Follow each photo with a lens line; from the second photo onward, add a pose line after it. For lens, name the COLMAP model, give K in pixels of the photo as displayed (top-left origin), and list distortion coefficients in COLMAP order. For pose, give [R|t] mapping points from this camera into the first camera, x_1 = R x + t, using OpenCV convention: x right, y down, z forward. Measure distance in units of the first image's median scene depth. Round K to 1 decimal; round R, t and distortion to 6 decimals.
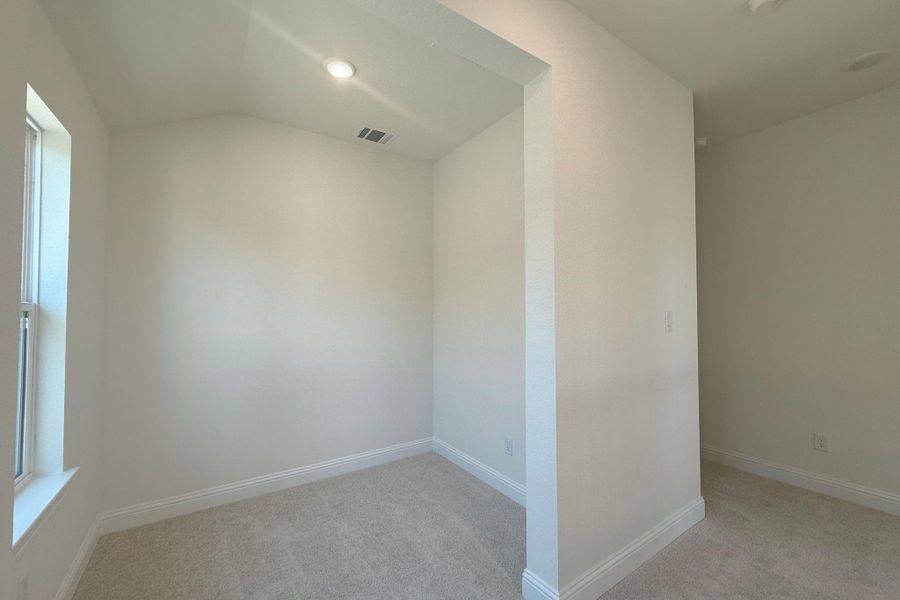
lens RADIAL K [[359.9, 0, 447.9], [0, 359.9, 300.8], [0, 0, 1]] dist [-0.000218, -0.000032]
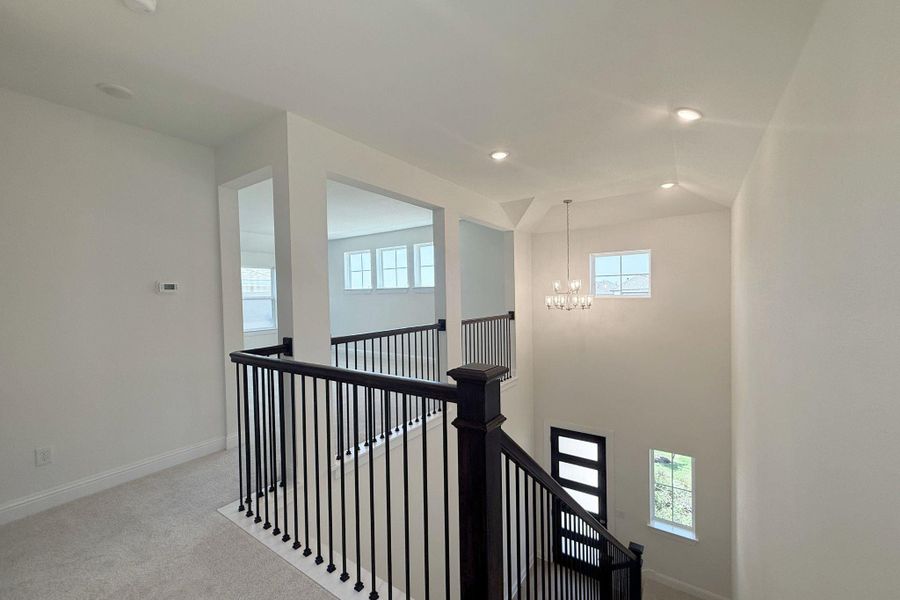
lens RADIAL K [[359.9, 0, 447.9], [0, 359.9, 300.8], [0, 0, 1]] dist [-0.000218, -0.000032]
pose [[-0.362783, -0.004754, 0.931862, -0.247073], [-0.003355, 0.999987, 0.003796, -0.019957], [-0.931868, -0.001749, -0.362794, 0.418810]]
